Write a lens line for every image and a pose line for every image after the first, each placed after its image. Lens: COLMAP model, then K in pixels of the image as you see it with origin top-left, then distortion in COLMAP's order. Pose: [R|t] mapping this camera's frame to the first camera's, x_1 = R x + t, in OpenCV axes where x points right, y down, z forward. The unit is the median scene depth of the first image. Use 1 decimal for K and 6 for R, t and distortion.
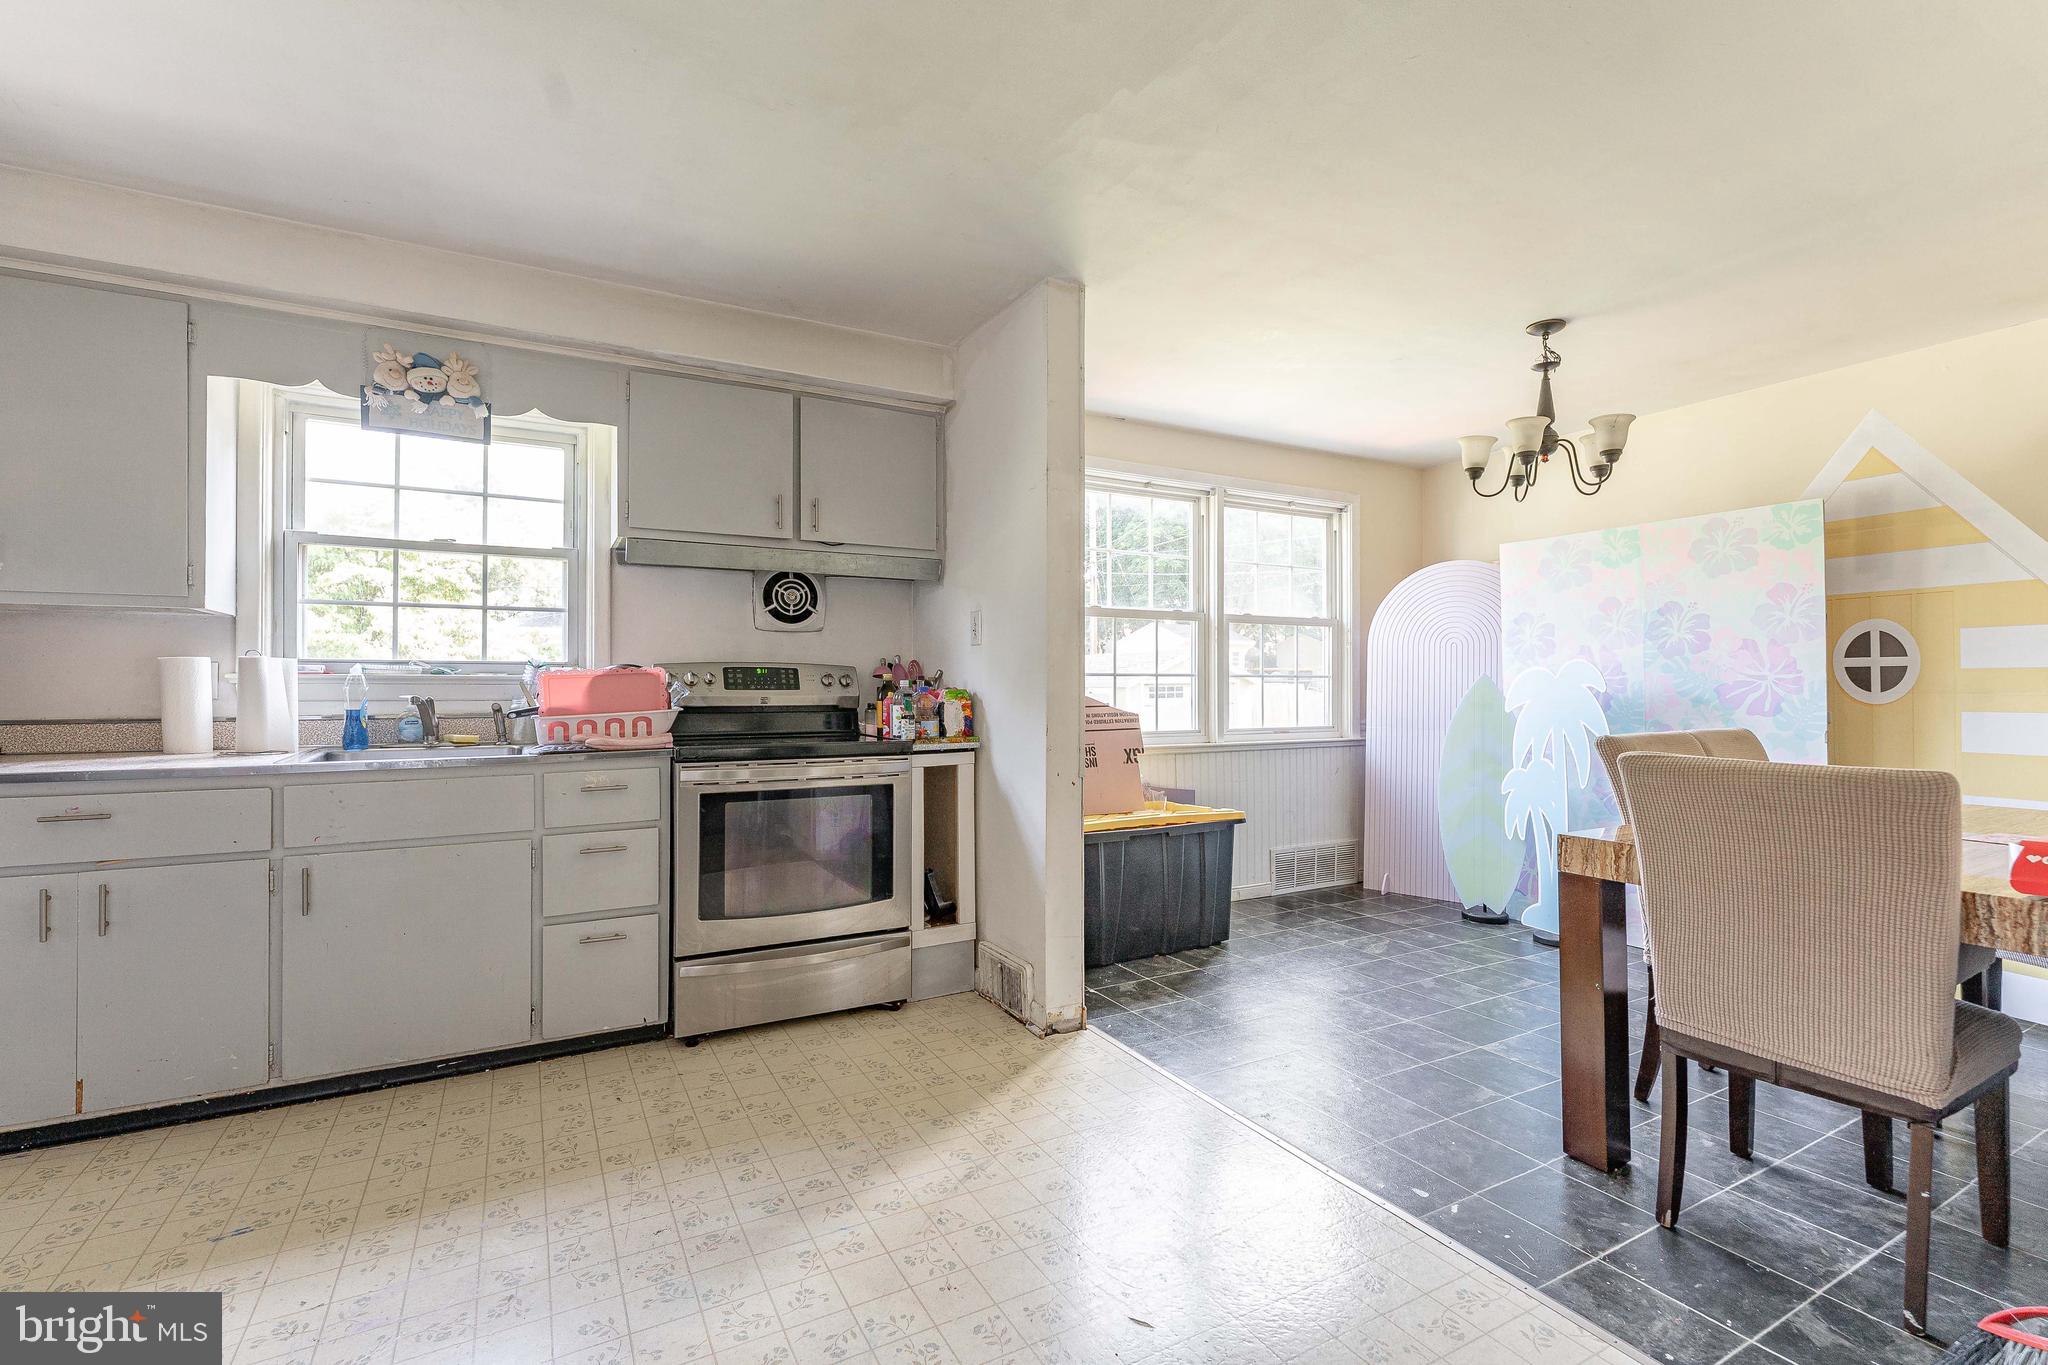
lens RADIAL K [[889.2, 0, 983.2], [0, 889.2, 684.8], [0, 0, 1]] dist [-0.003752, -0.000524]
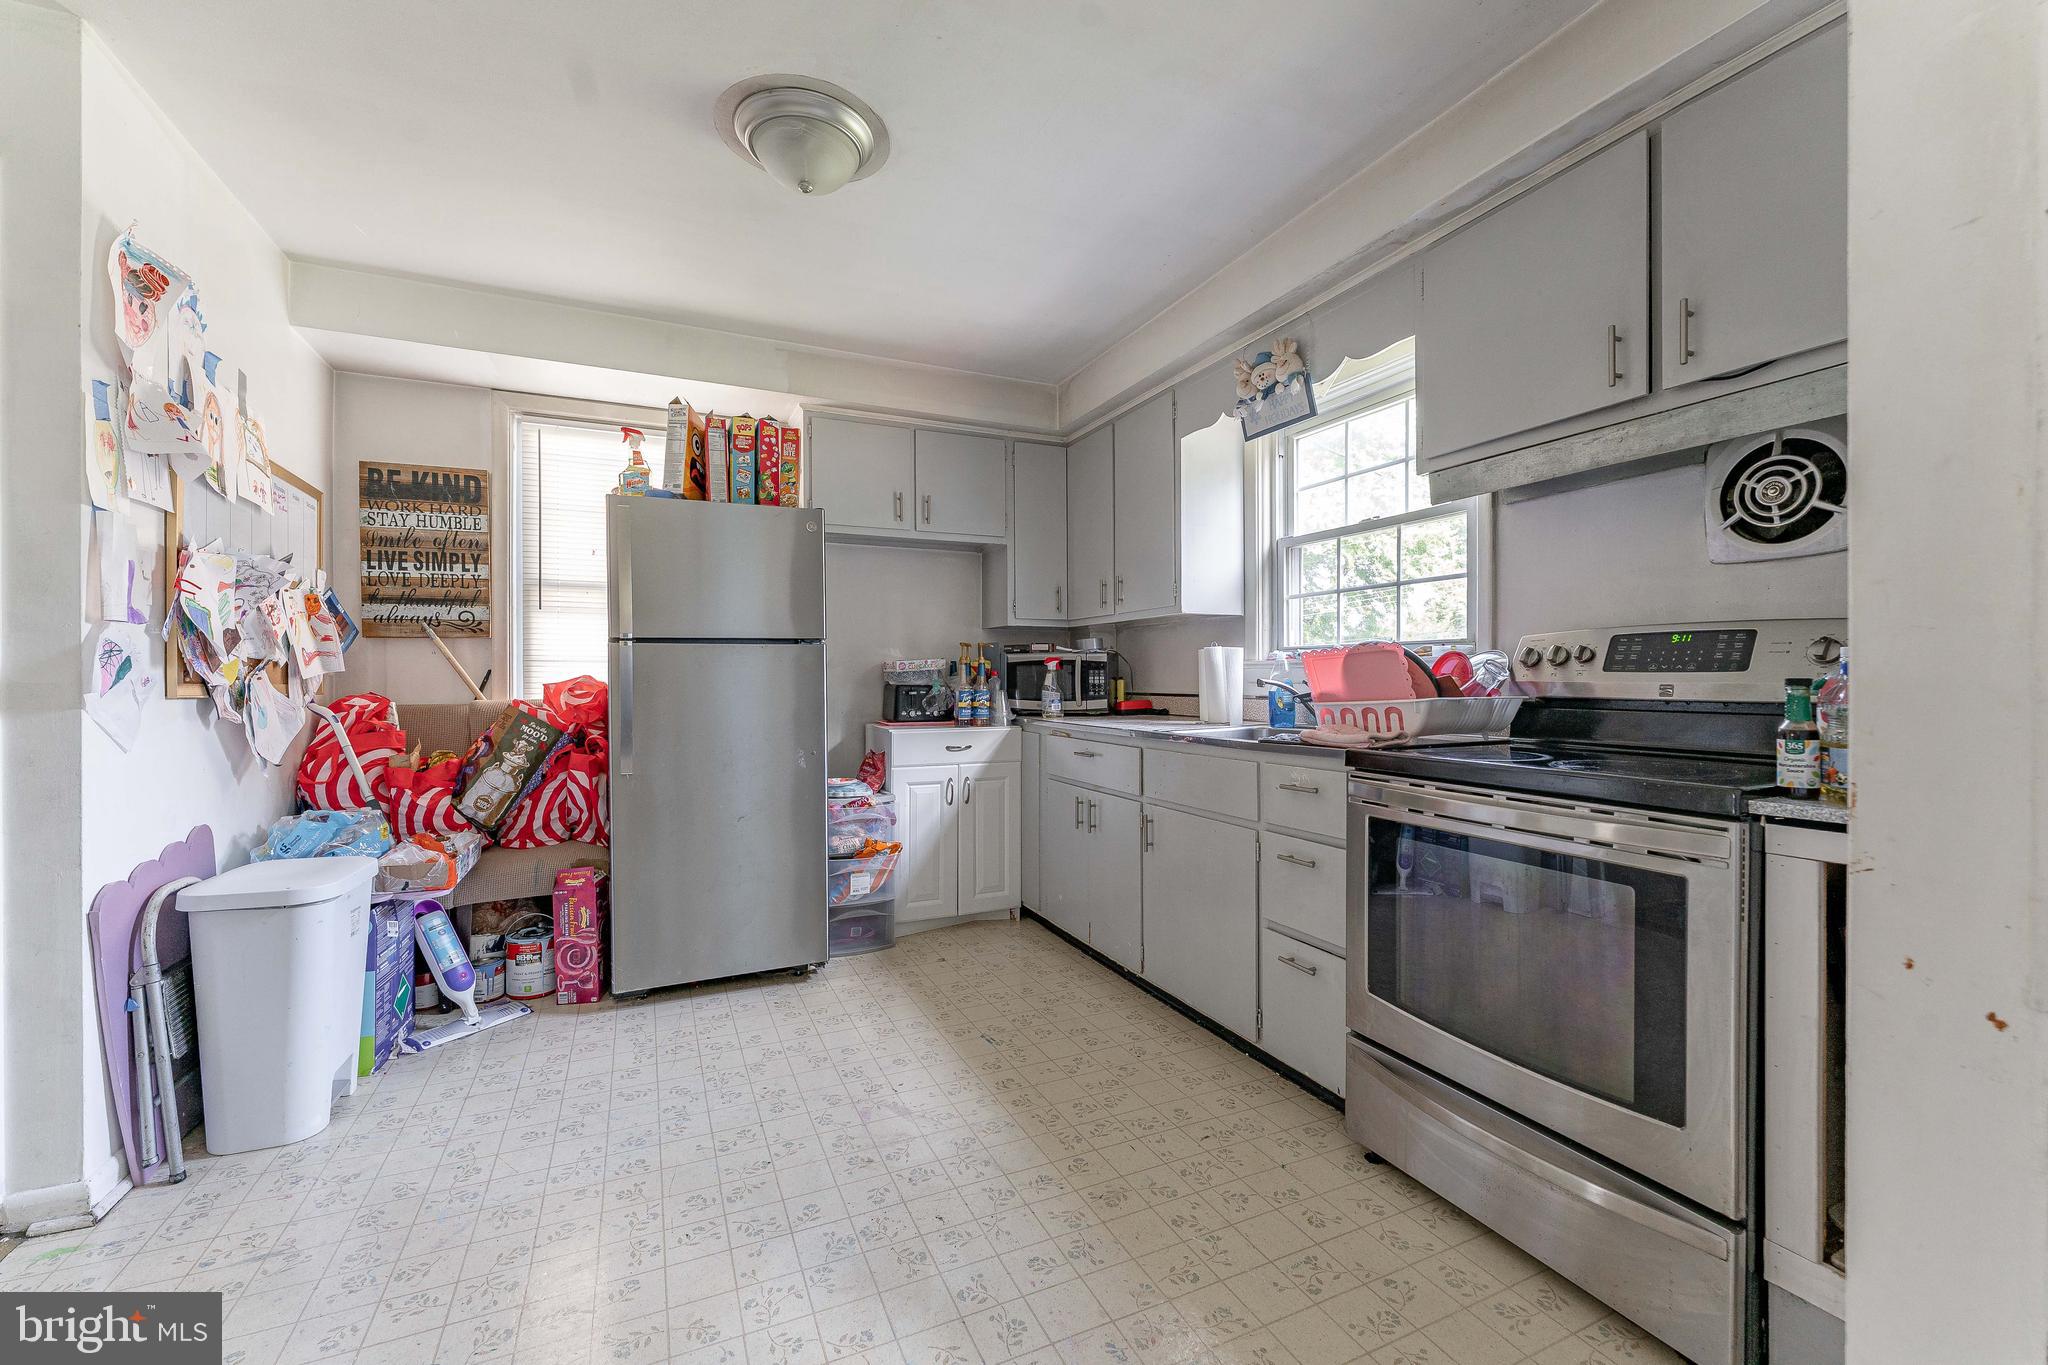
lens RADIAL K [[838.8, 0, 1024.0], [0, 838.8, 682.5], [0, 0, 1]] dist [0.001658, -0.000039]
pose [[-0.041983, 0.006788, -0.999095, 0.322851], [0.004668, 0.999967, 0.006598, 0.007584], [0.999107, -0.004387, -0.042013, 0.652251]]
